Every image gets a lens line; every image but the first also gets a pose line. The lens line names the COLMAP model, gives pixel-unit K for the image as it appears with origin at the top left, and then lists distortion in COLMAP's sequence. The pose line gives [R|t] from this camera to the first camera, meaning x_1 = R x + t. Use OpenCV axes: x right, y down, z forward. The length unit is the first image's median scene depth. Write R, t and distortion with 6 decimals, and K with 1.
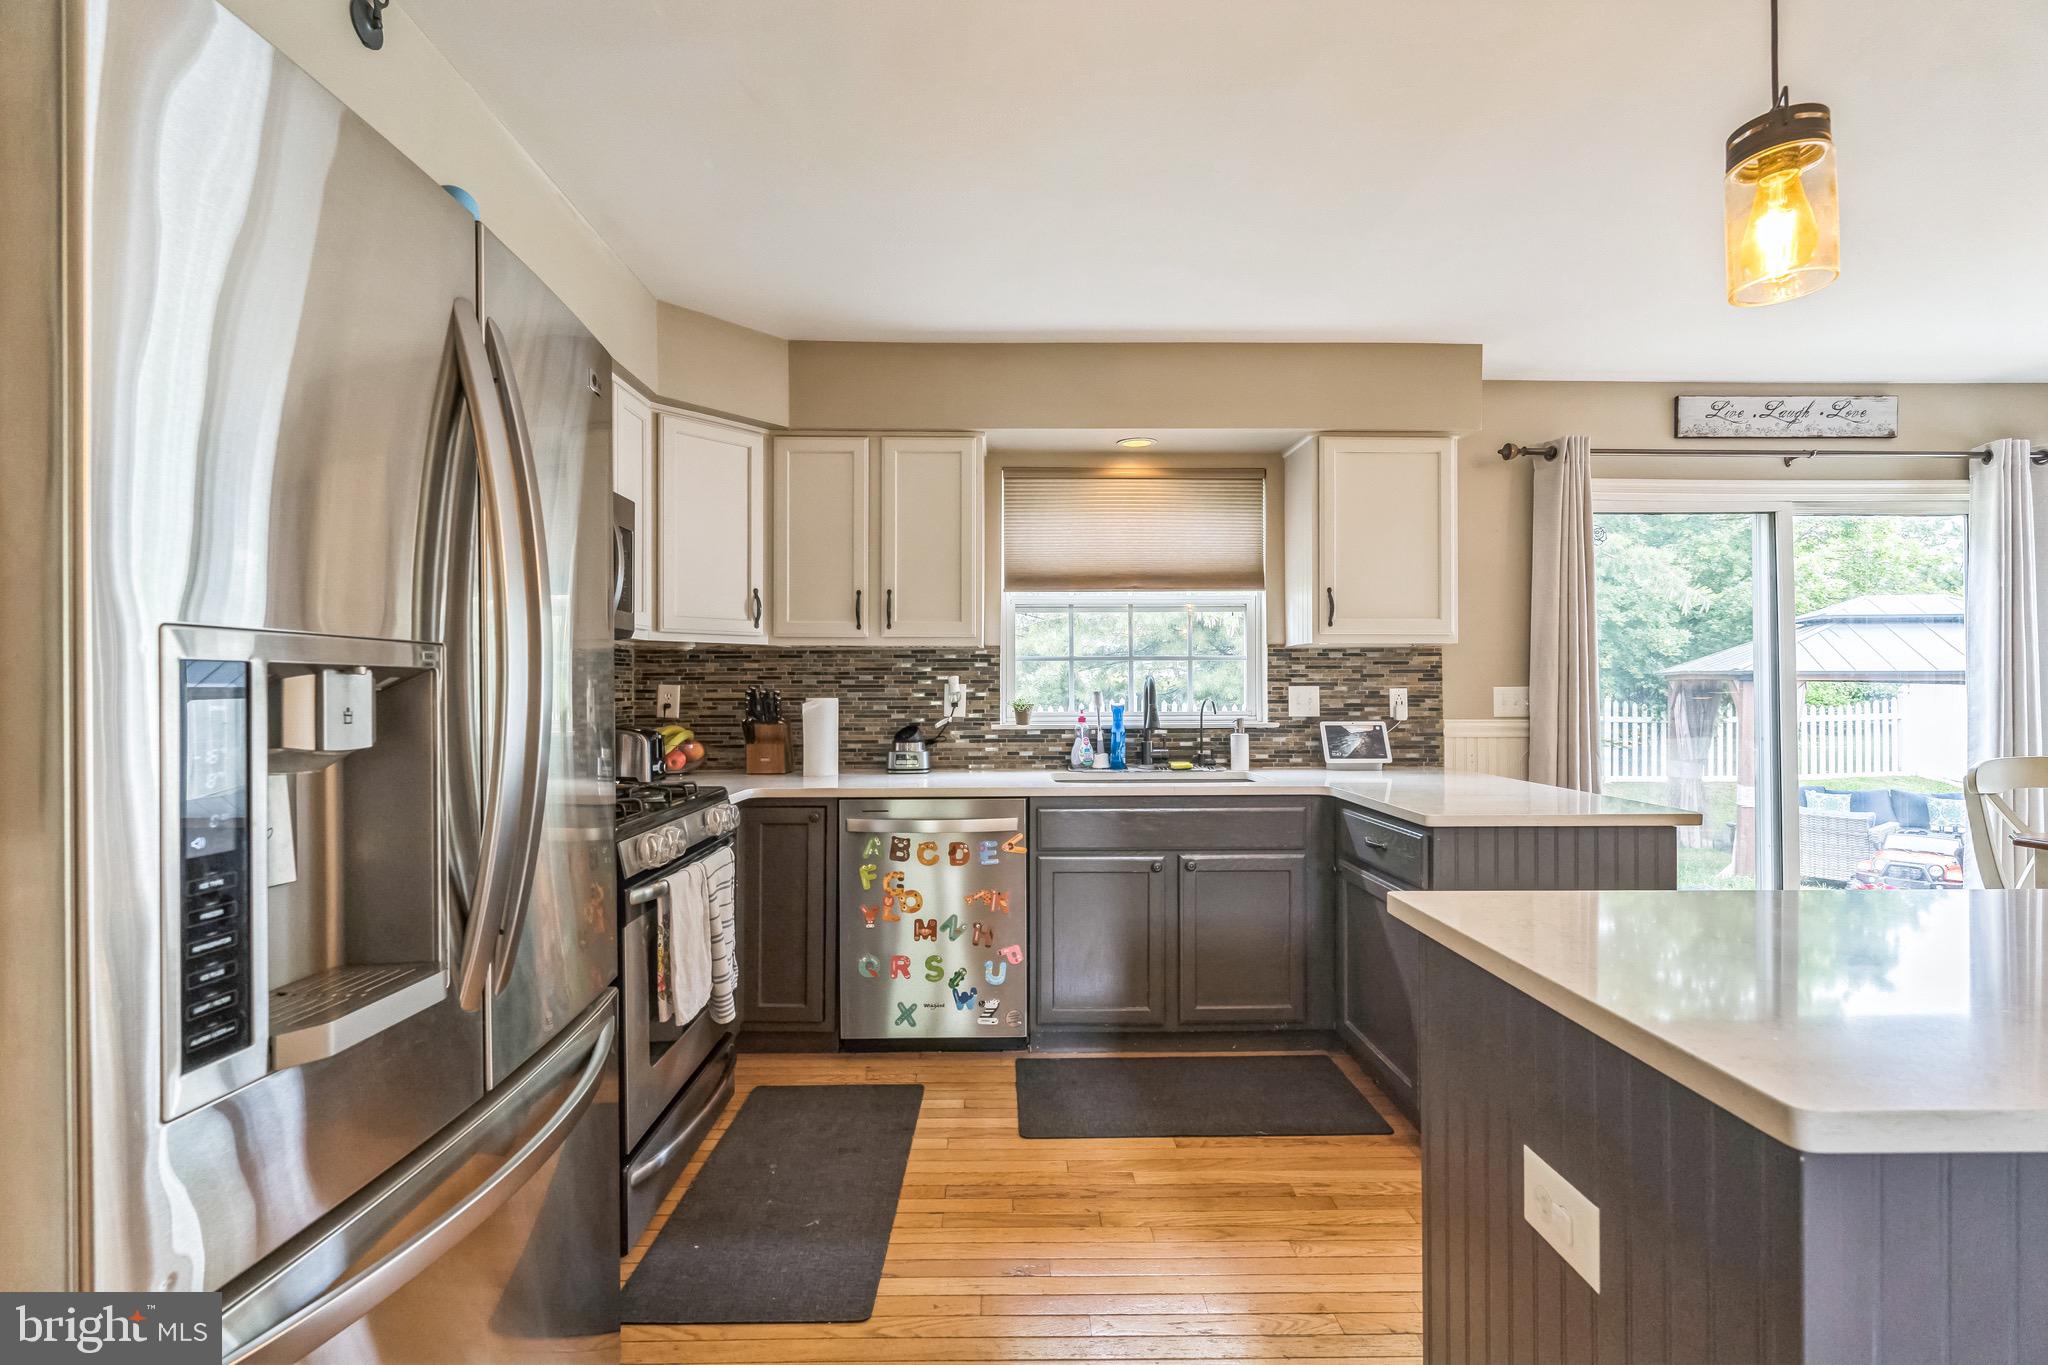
lens RADIAL K [[906.5, 0, 1014.6], [0, 906.5, 687.9], [0, 0, 1]] dist [-0.001585, 0.000044]
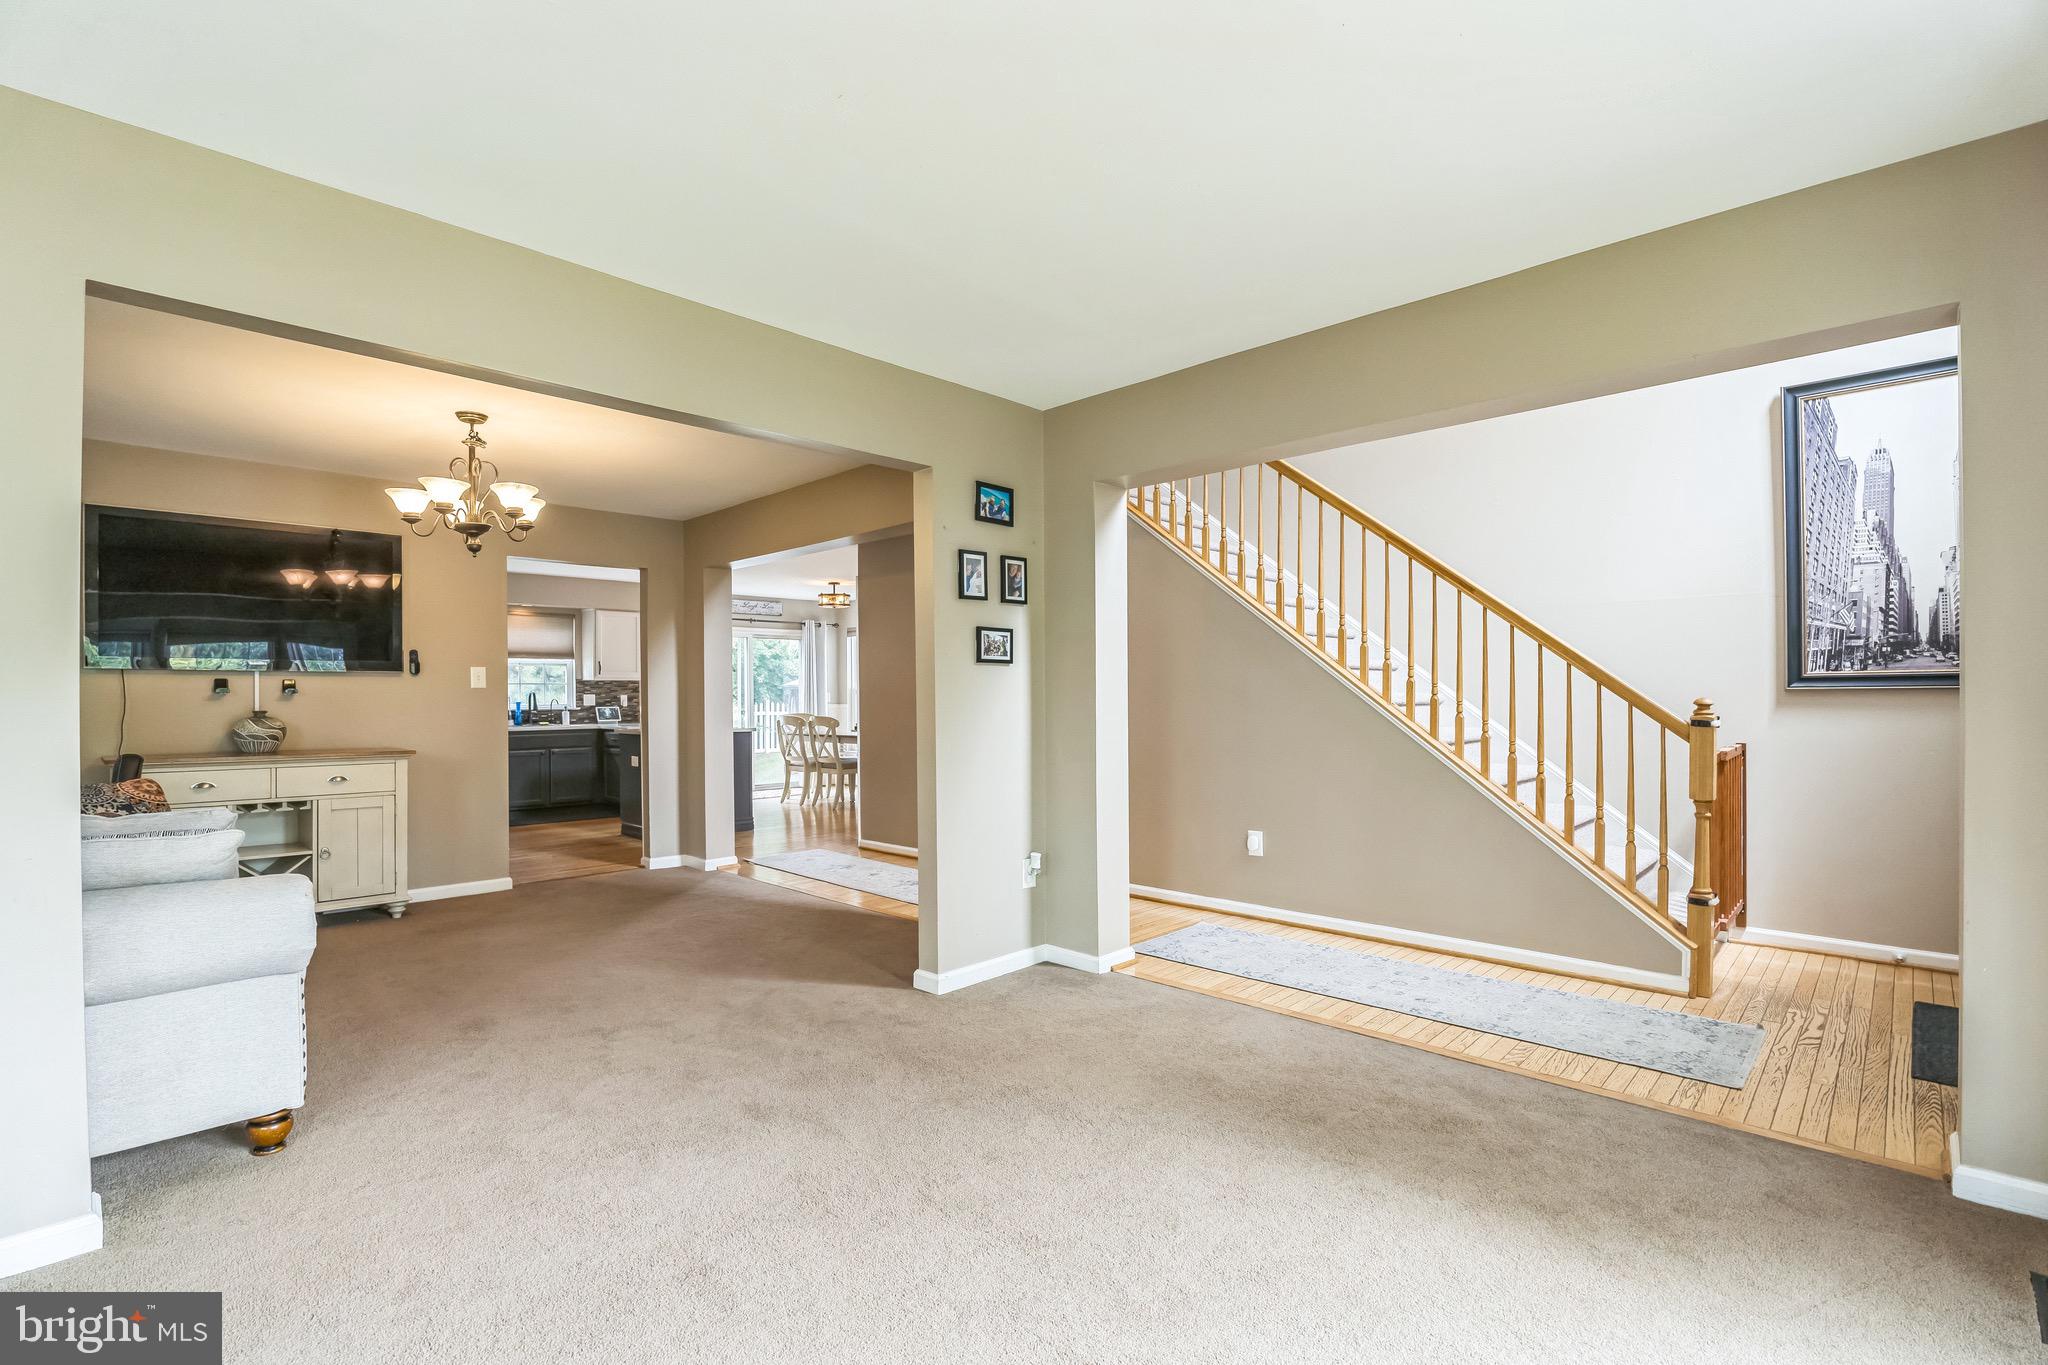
lens RADIAL K [[924.6, 0, 1029.2], [0, 924.6, 710.2], [0, 0, 1]] dist [-0.027084, -0.000105]
pose [[0.705022, -0.011983, 0.709084, -0.724911], [-0.001102, 0.999838, 0.017993, -0.005842], [-0.709185, -0.013467, 0.704894, -1.932984]]
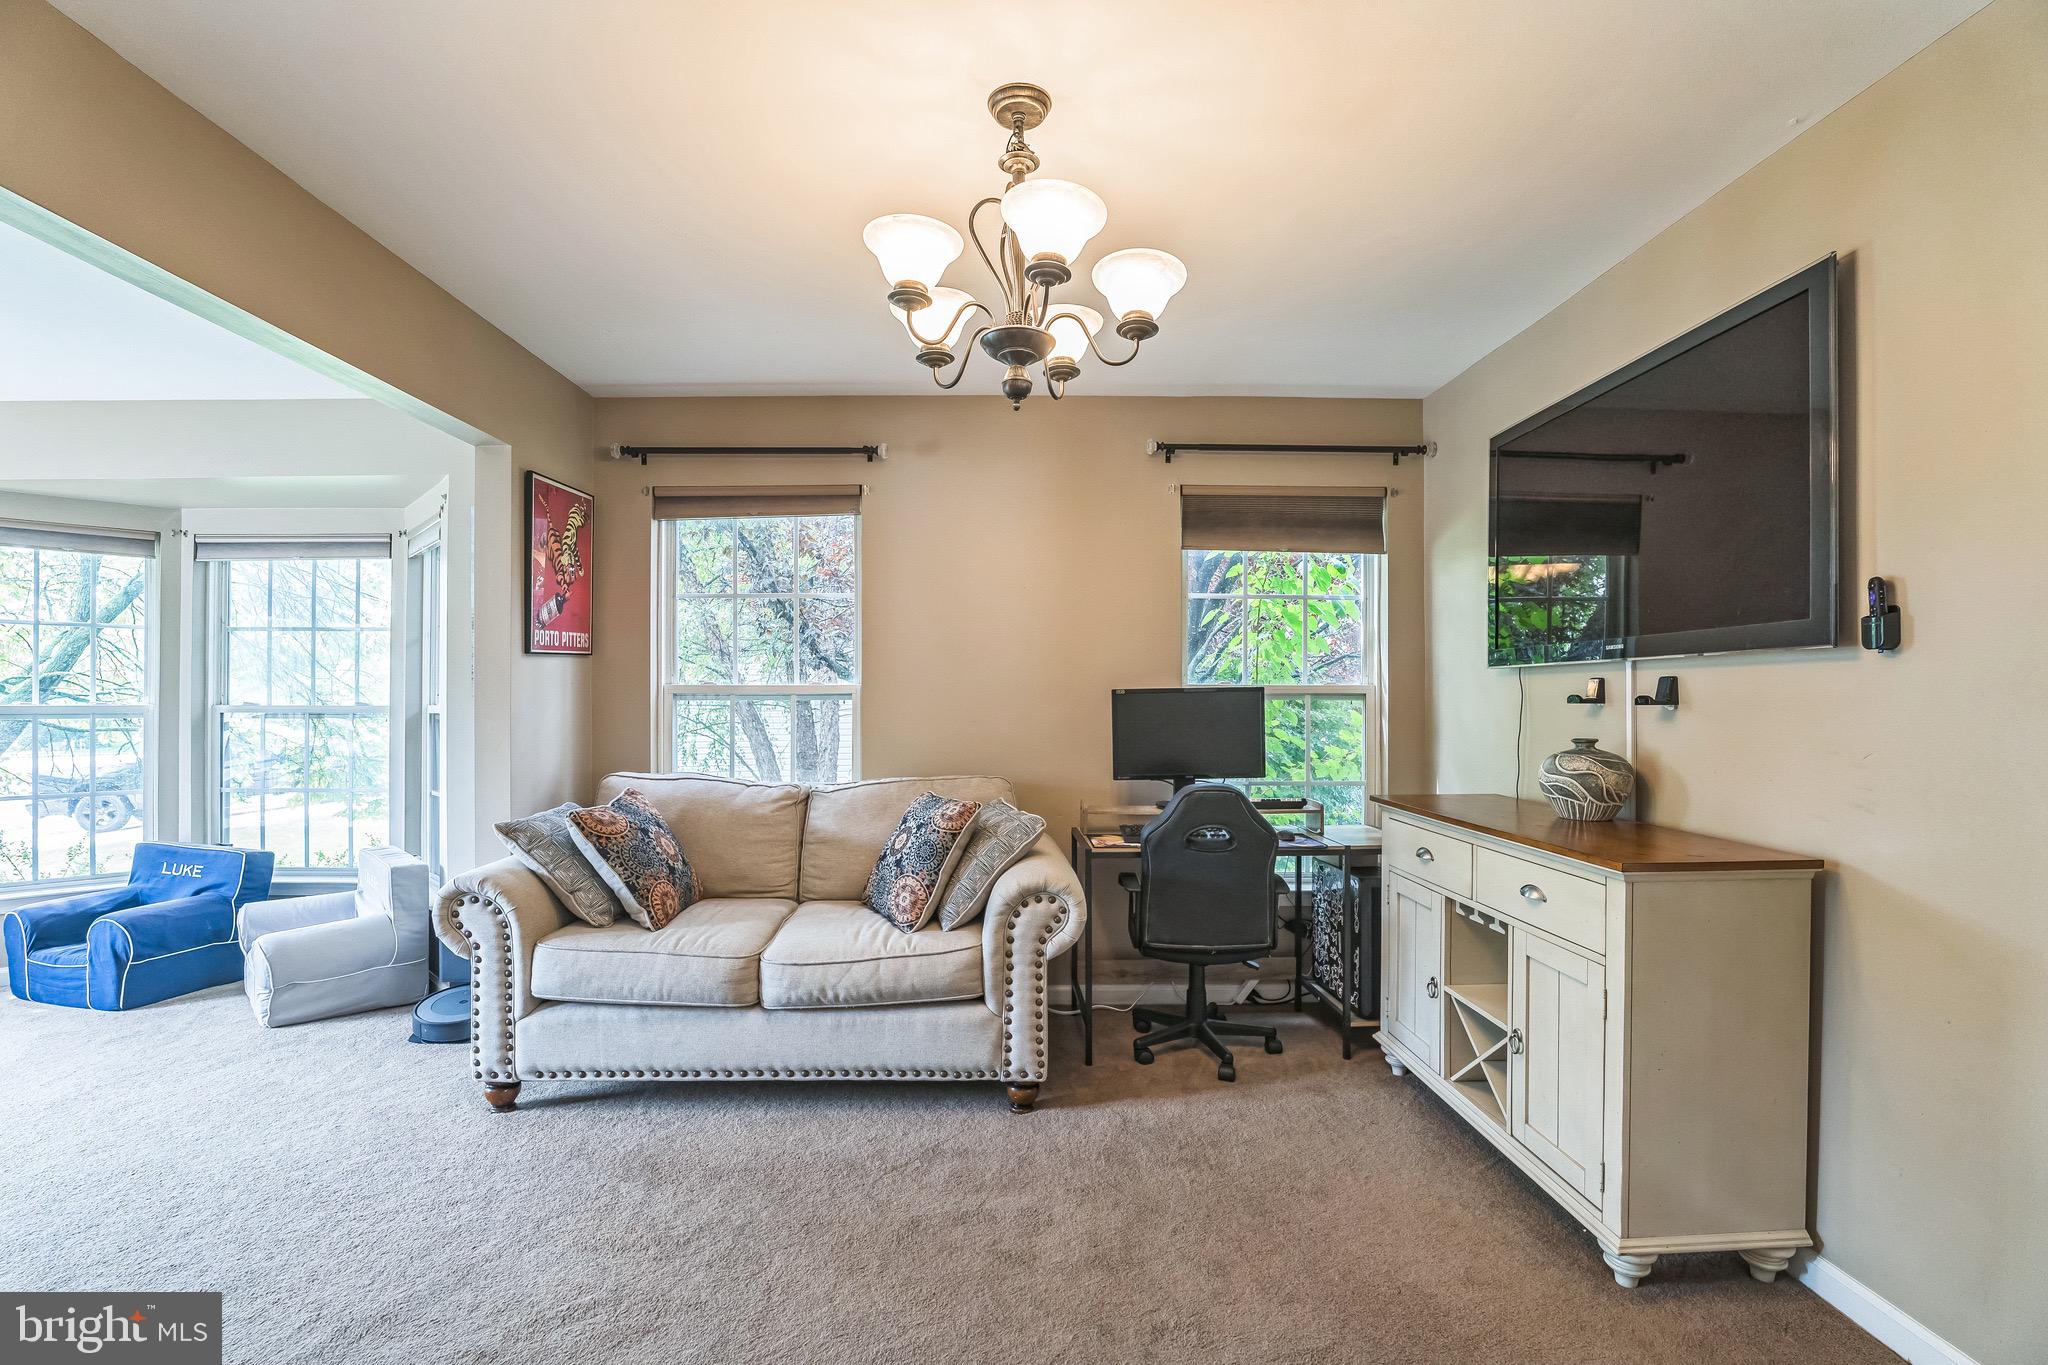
lens RADIAL K [[906.5, 0, 1014.6], [0, 906.5, 687.9], [0, 0, 1]] dist [-0.001585, 0.000044]
pose [[0.009590, -0.008090, -0.999921, 0.106105], [0.008167, 0.999935, -0.008012, -0.016201], [0.999921, -0.008090, 0.009655, -0.643877]]
